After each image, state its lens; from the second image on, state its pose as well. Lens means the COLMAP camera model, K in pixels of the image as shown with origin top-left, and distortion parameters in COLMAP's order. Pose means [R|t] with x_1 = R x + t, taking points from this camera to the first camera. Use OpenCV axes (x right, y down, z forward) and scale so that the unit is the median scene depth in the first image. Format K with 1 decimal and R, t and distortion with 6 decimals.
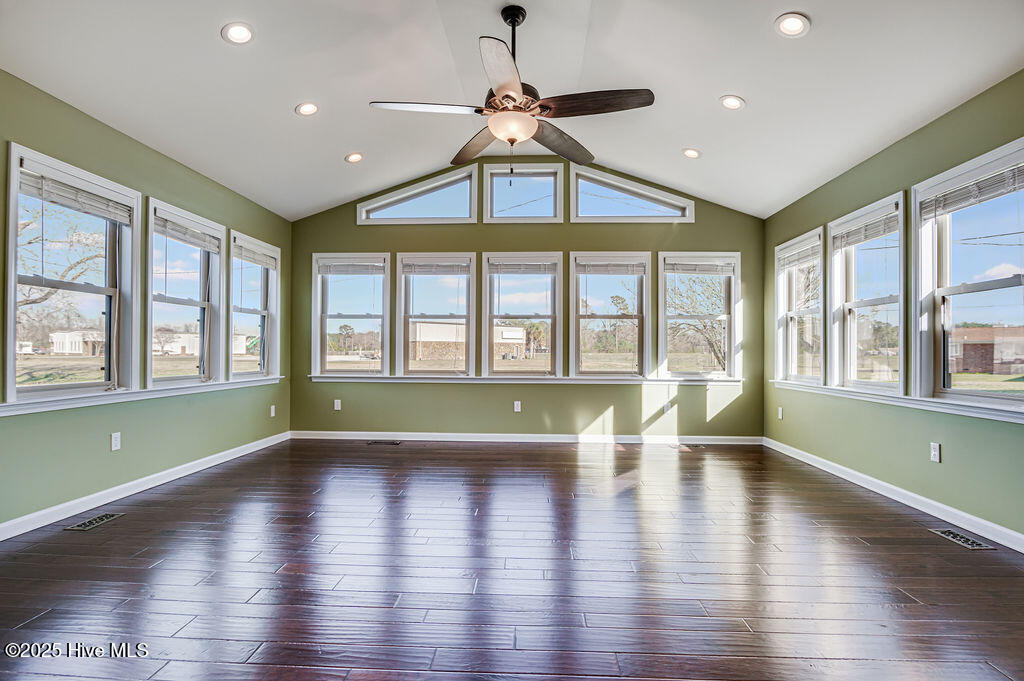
lens RADIAL K [[505.4, 0, 512.0], [0, 505.4, 340.5], [0, 0, 1]] dist [-0.019142, -0.000270]
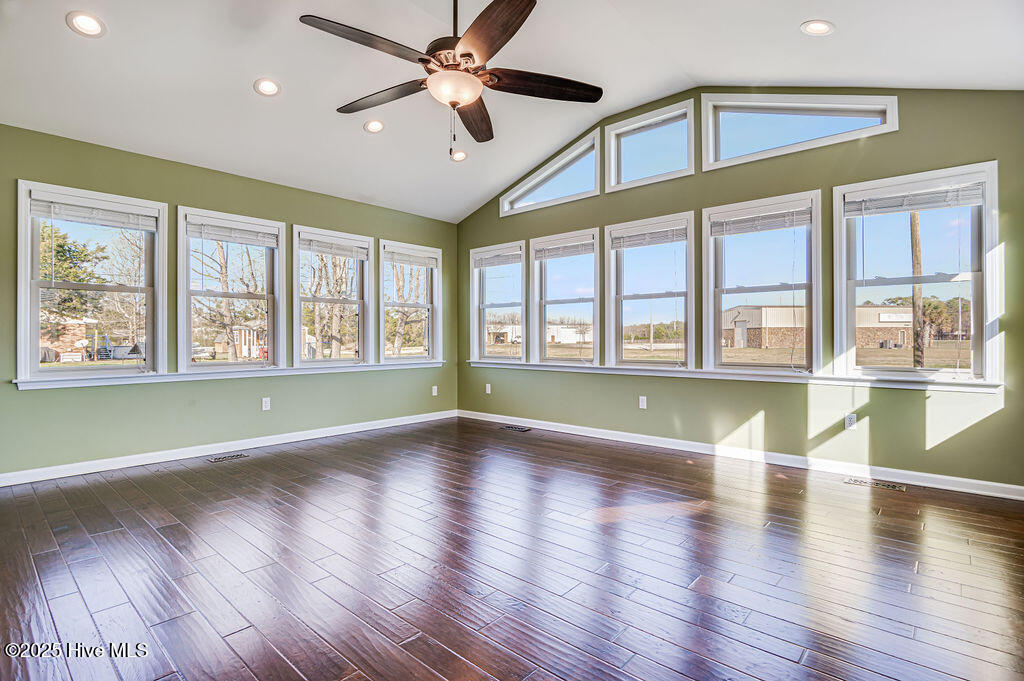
lens RADIAL K [[503.8, 0, 512.4], [0, 503.8, 335.7], [0, 0, 1]] dist [-0.016630, -0.000055]
pose [[0.772510, -0.010042, -0.634923, 0.379451], [0.019235, 0.999786, 0.007590, 0.008002], [0.634711, -0.018076, 0.772538, 0.211663]]
